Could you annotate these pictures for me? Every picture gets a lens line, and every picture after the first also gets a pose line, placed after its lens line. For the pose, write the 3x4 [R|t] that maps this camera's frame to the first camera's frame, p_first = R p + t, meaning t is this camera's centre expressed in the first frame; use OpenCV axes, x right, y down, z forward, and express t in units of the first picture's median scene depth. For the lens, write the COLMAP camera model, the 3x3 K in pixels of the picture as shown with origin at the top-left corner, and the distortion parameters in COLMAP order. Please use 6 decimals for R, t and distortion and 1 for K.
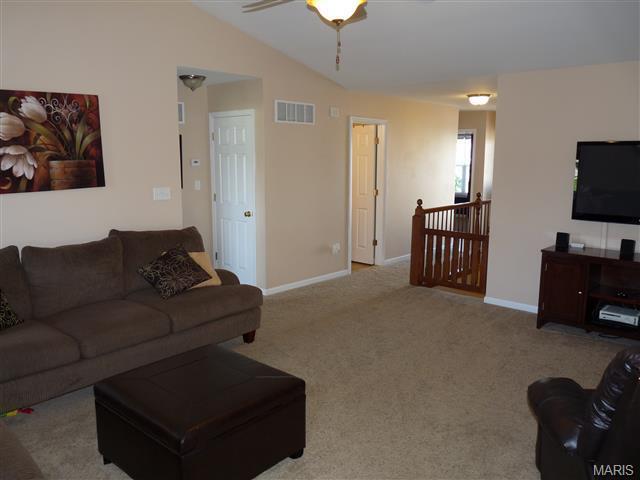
lens RADIAL K [[521.3, 0, 316.0], [0, 521.3, 238.2], [0, 0, 1]] dist [-0.015899, -0.008046]
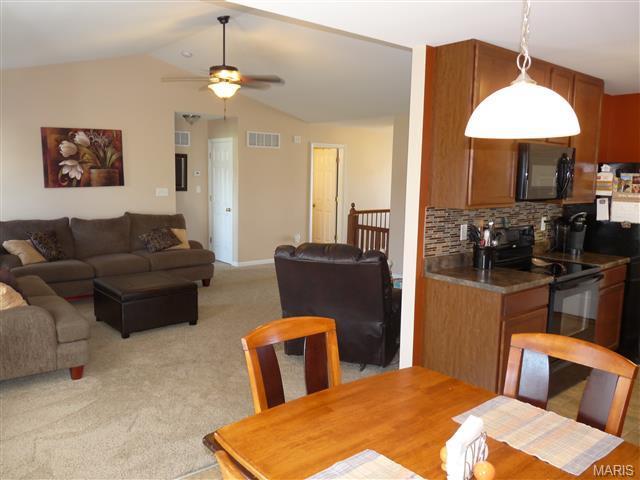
lens RADIAL K [[521.3, 0, 323.1], [0, 521.3, 242.7], [0, 0, 1]] dist [-0.015899, -0.008046]
pose [[0.991674, 0.035436, -0.123804, 0.432937], [-0.038451, 0.999017, -0.022051, 0.093275], [0.122901, 0.026628, 0.992062, -0.550144]]
